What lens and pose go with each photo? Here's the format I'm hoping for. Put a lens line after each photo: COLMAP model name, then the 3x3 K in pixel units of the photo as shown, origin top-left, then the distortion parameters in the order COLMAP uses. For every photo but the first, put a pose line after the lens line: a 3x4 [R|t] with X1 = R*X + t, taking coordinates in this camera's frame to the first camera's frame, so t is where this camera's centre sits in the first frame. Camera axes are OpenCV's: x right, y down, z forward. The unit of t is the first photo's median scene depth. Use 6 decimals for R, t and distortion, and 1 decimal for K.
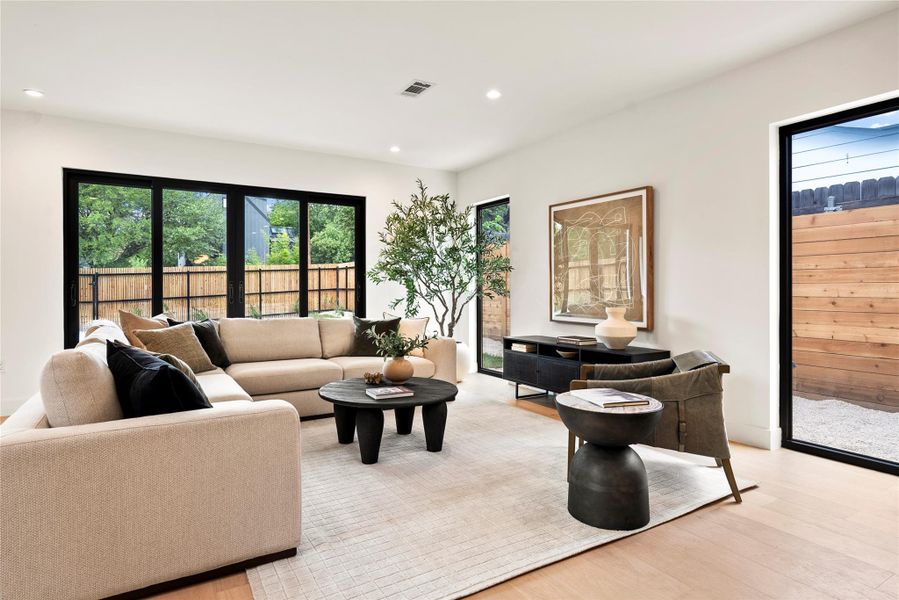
lens RADIAL K [[506.7, 0, 451.9], [0, 506.7, 294.9], [0, 0, 1]] dist [-0.002920, -0.001232]
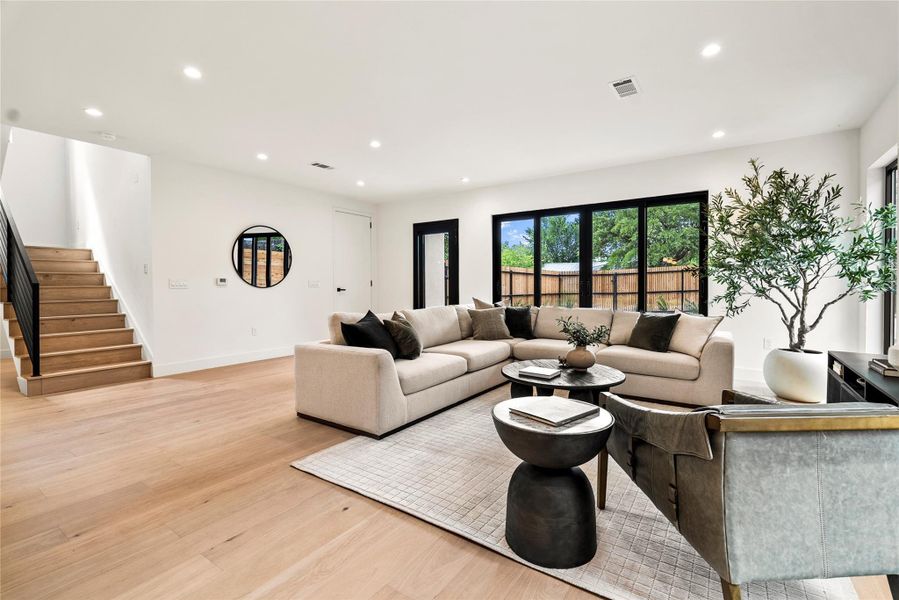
lens RADIAL K [[412.0, 0, 448.2], [0, 412.0, 294.6], [0, 0, 1]] dist [0.000261, -0.000113]
pose [[0.398185, 0.021630, -0.917050, 0.379793], [-0.009234, 0.999766, 0.019572, -0.003629], [0.917258, 0.000675, 0.398292, 0.235967]]
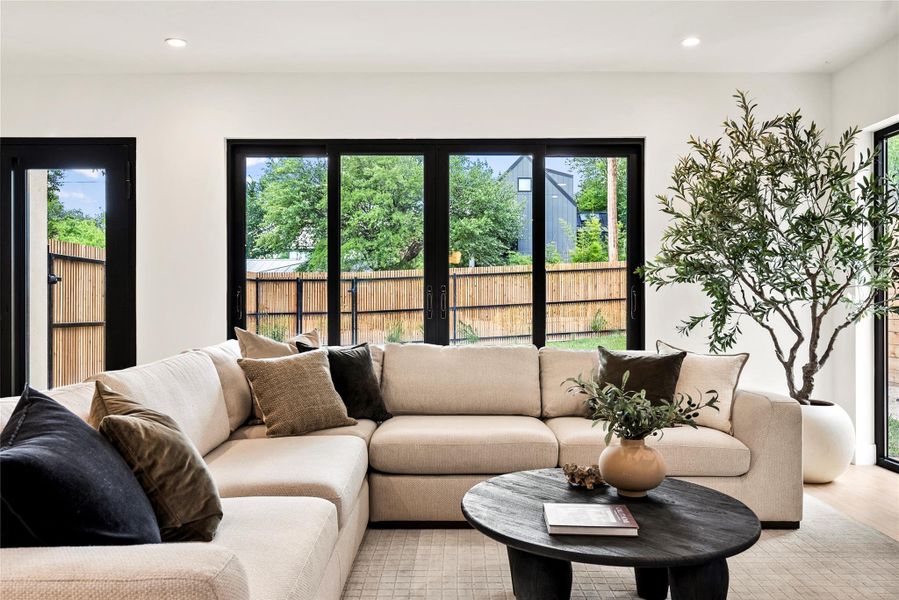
lens RADIAL K [[701.9, 0, 446.6], [0, 701.9, 297.9], [0, 0, 1]] dist [0.007252, -0.002444]
pose [[0.852772, 0.002323, -0.522278, 0.058080], [-0.007935, 0.999932, -0.008508, -0.002807], [0.522223, 0.011400, 0.852733, 0.211919]]
